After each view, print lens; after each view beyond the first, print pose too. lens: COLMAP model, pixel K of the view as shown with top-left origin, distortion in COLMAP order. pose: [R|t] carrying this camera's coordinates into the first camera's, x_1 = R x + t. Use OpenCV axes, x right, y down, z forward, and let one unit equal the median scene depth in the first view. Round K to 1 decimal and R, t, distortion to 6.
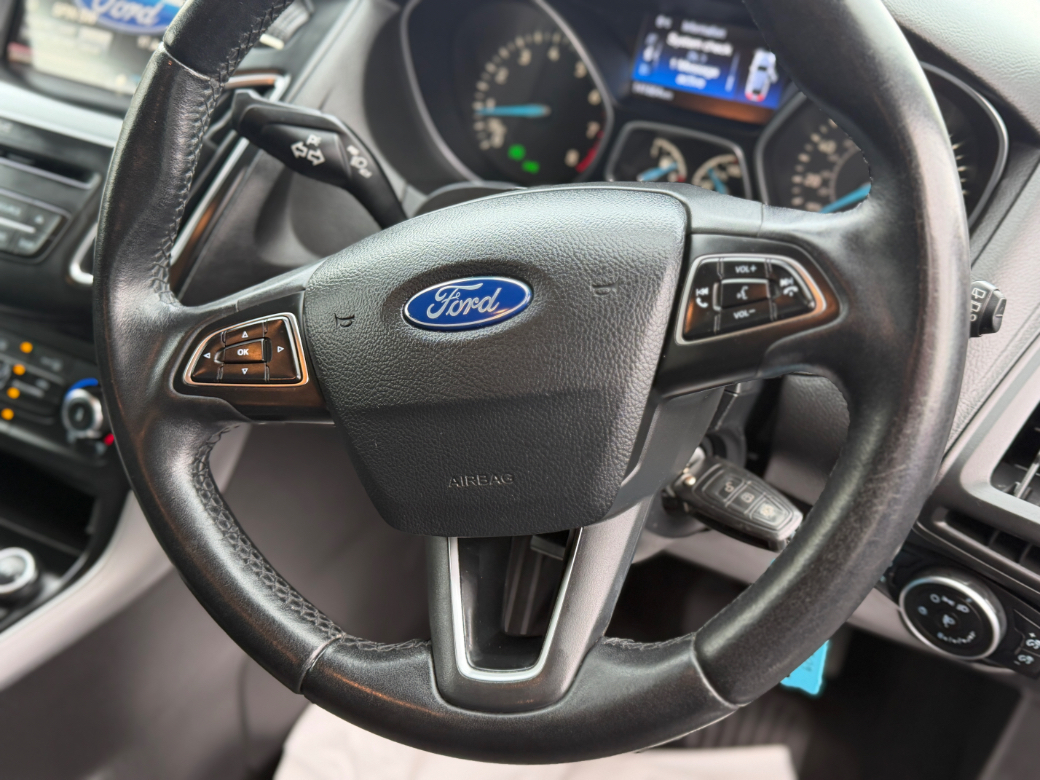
lens RADIAL K [[1141.2, 0, 520.0], [0, 1141.2, 390.0], [0, 0, 1]] dist [0.240326, -0.635176]
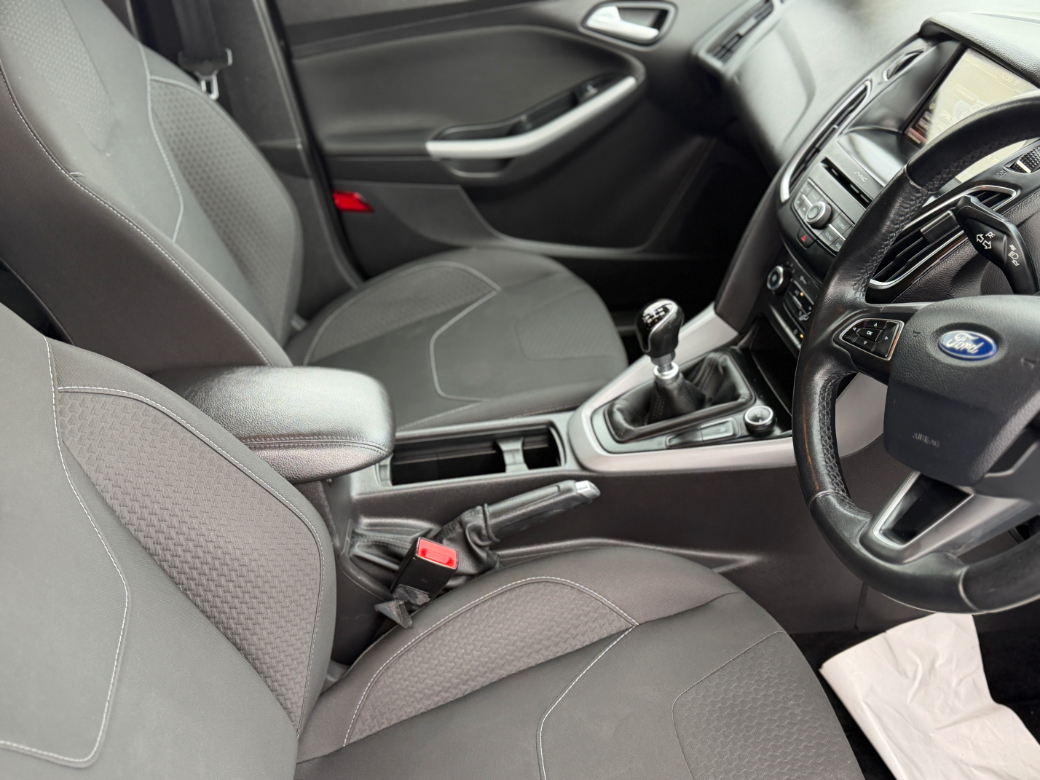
lens RADIAL K [[1141.2, 0, 520.0], [0, 1141.2, 390.0], [0, 0, 1]] dist [0.240326, -0.635176]
pose [[0.589555, 0.373588, -0.716140, 0.772804], [-0.369607, 0.913117, 0.172070, -0.061689], [0.718203, 0.163246, 0.676413, -0.615305]]
